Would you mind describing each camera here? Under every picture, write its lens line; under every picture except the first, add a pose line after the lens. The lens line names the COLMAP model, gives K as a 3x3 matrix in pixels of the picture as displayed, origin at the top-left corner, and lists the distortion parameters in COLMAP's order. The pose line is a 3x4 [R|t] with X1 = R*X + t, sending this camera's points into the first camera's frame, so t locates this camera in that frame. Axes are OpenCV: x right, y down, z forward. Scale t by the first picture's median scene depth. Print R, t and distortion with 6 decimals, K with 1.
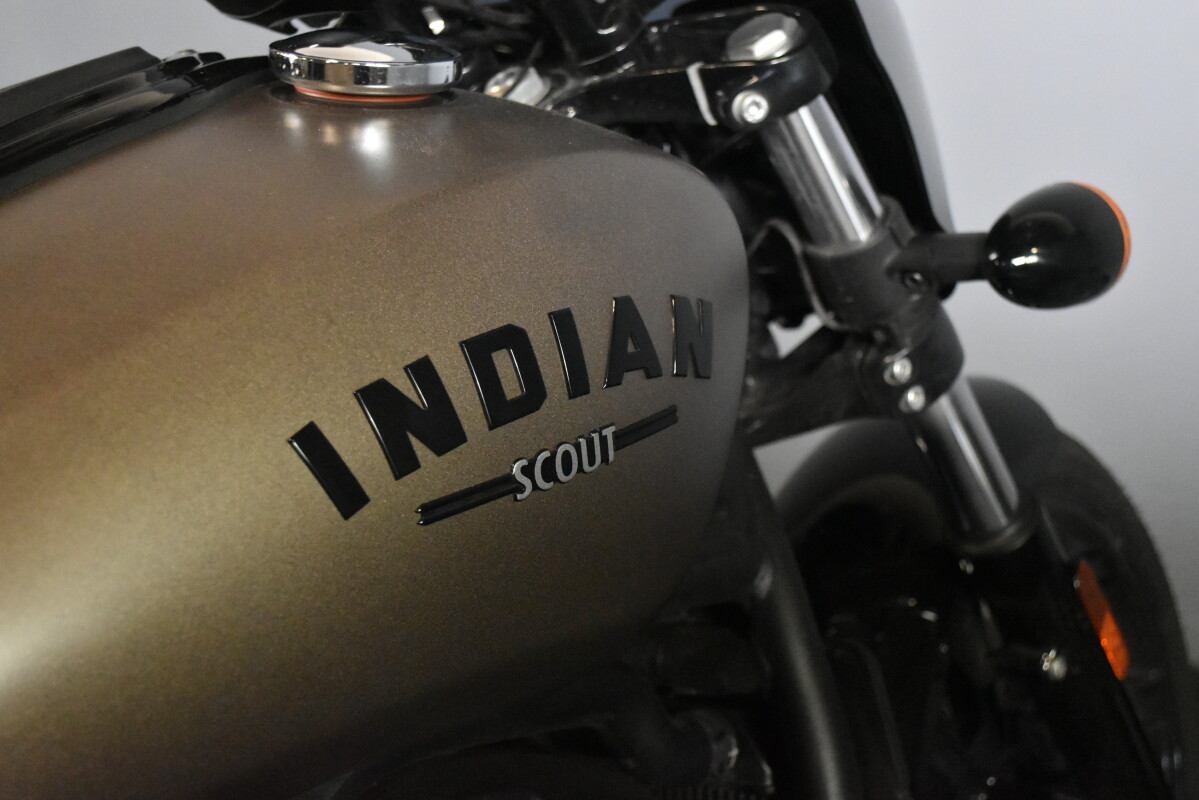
lens RADIAL K [[1438.0, 0, 599.5], [0, 1438.0, 400.0], [0, 0, 1]] dist [0.078108, -0.003546]
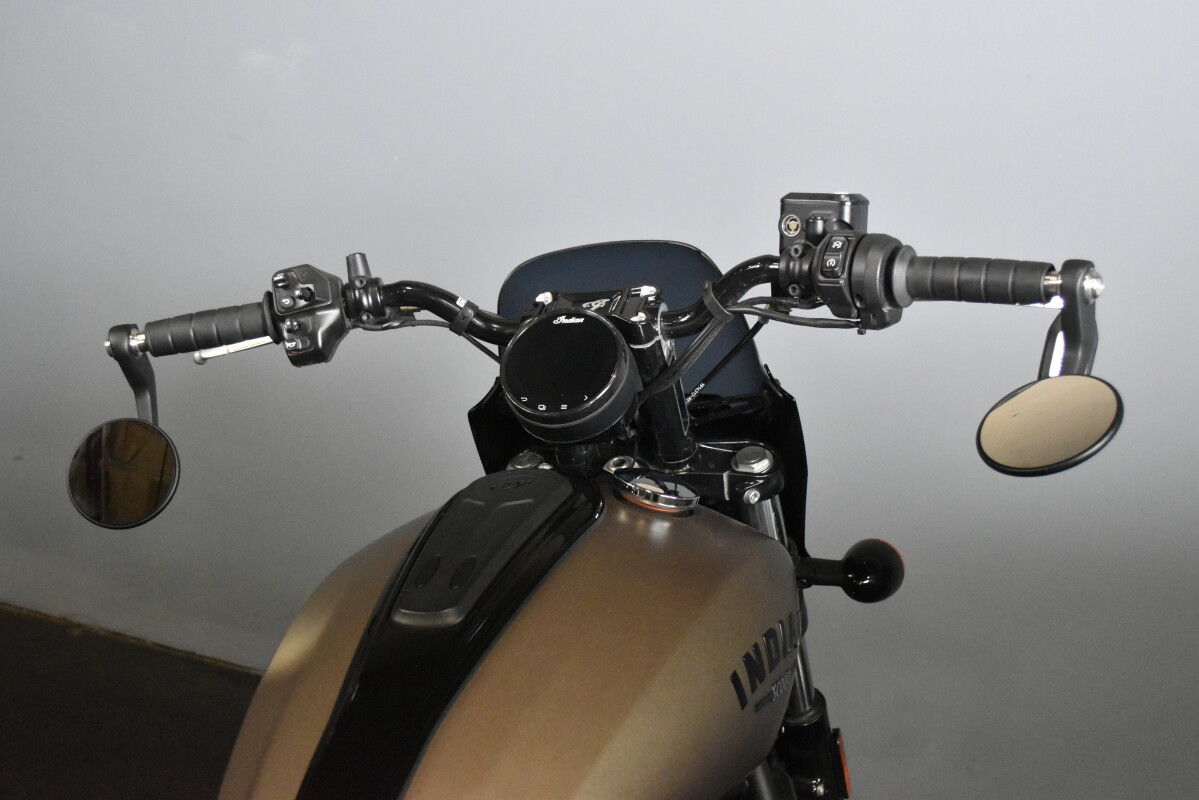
lens RADIAL K [[1452.2, 0, 599.5], [0, 1452.2, 400.0], [0, 0, 1]] dist [-0.042889, 0.003417]
pose [[0.927188, 0.093950, 0.362625, -0.828633], [-0.052389, 0.991046, -0.122812, -0.078153], [-0.370916, 0.094872, 0.923808, -0.782695]]
